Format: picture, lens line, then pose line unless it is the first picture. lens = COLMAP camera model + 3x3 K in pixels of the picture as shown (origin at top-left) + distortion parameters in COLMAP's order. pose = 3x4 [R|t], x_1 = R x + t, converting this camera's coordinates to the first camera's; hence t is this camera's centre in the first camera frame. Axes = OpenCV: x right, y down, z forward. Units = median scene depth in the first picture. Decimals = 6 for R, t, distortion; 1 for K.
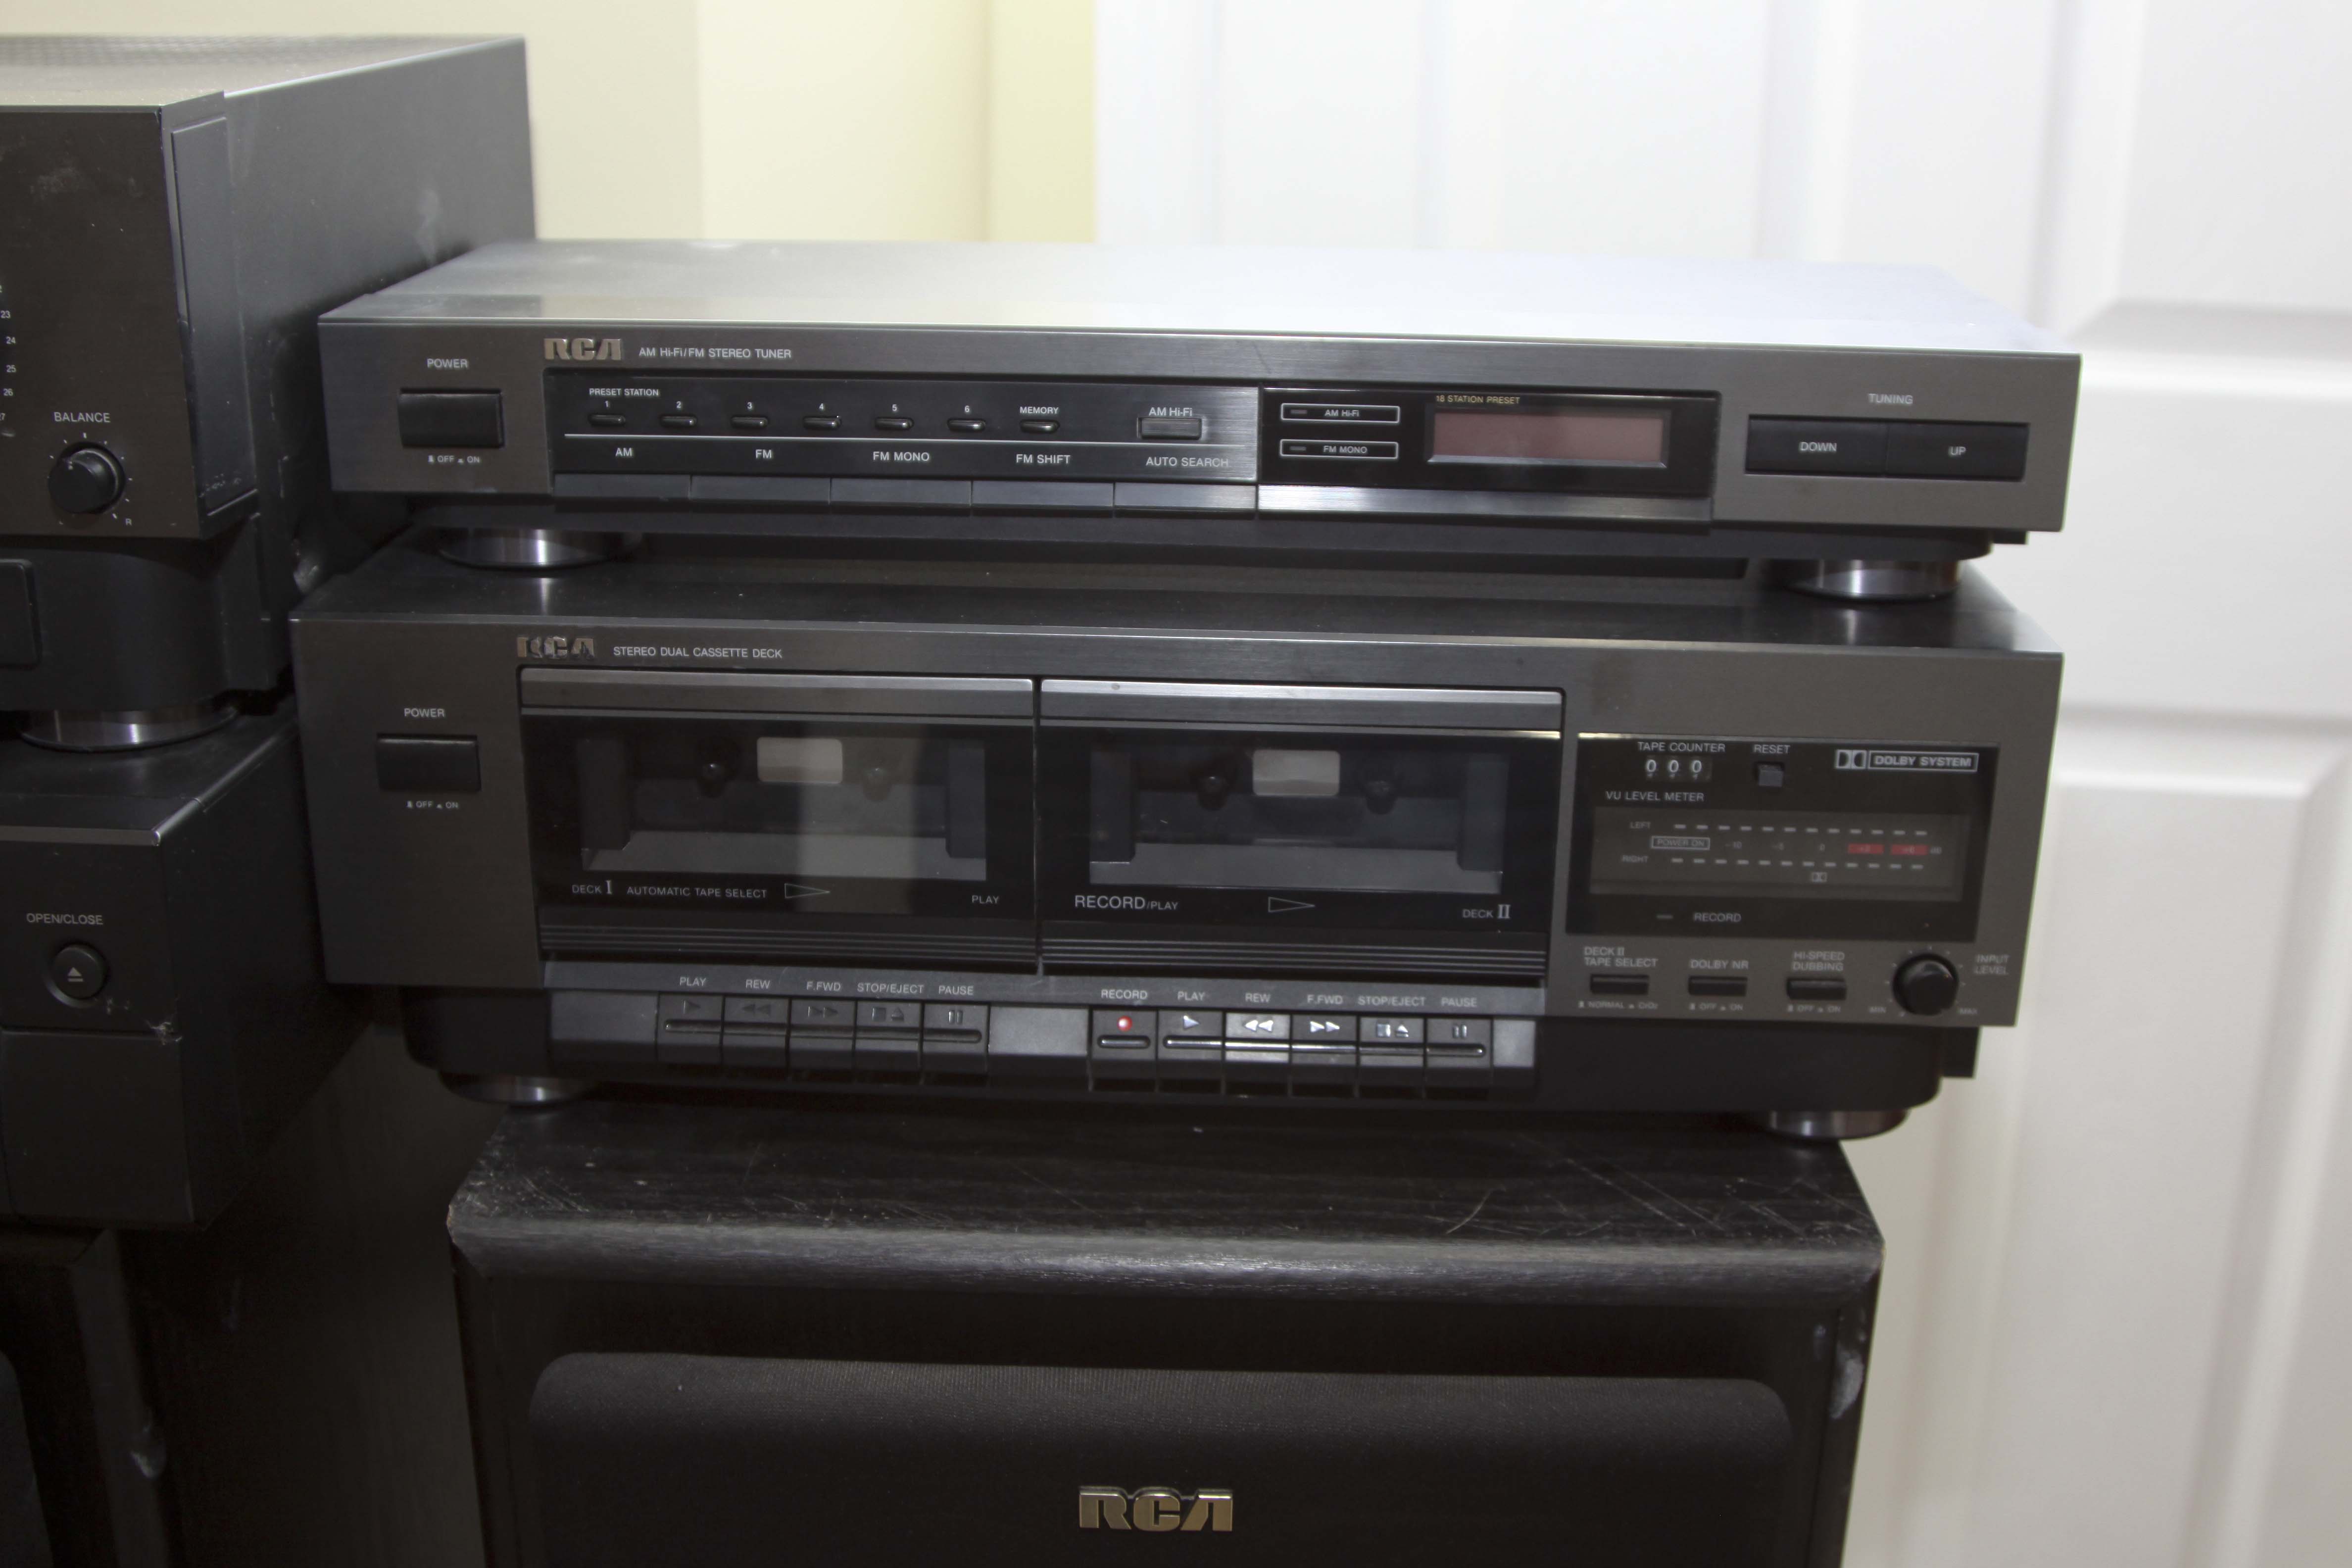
lens RADIAL K [[2492.3, 0, 1176.0], [0, 2492.3, 784.0], [0, 0, 1]] dist [-0.122105, 0.024518]
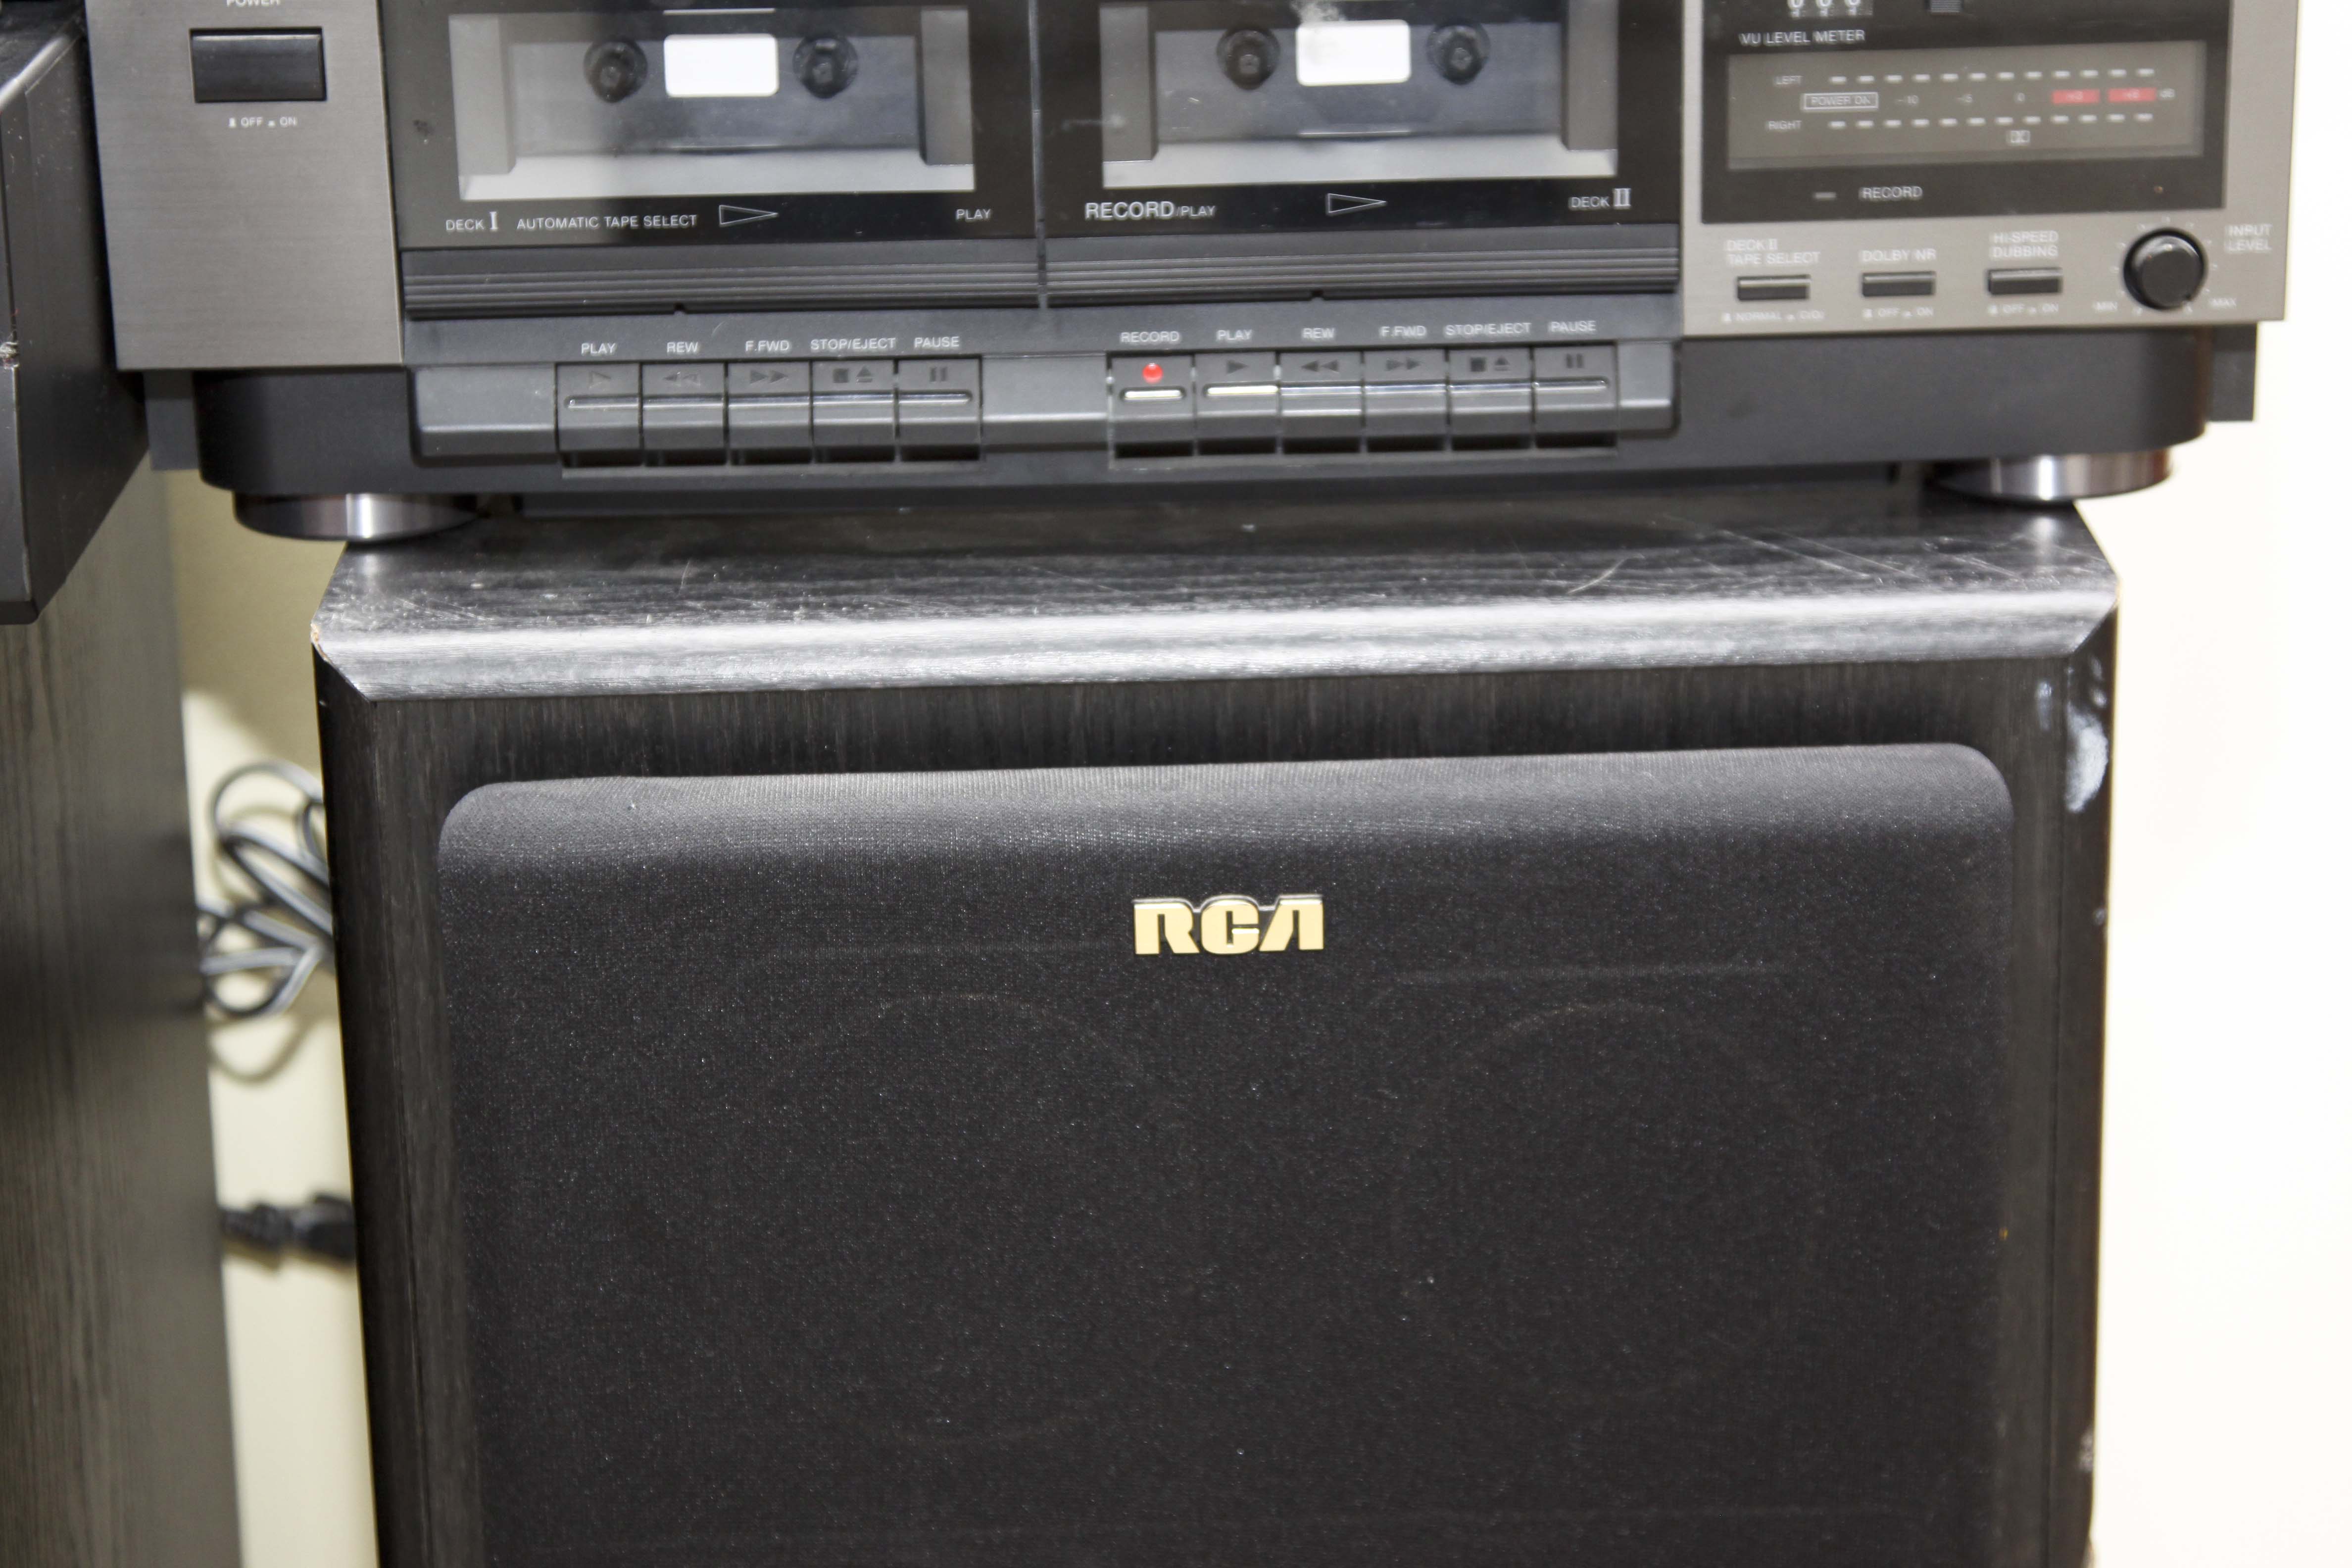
lens RADIAL K [[5734.9, 0, 1176.0], [0, 5734.9, 784.0], [0, 0, 1]] dist [0.146050, 0.502977]
pose [[0.998539, -0.046473, 0.027562, -0.071278], [0.046891, 0.998792, -0.014691, 0.259895], [-0.026846, 0.015961, 0.999512, -0.842485]]
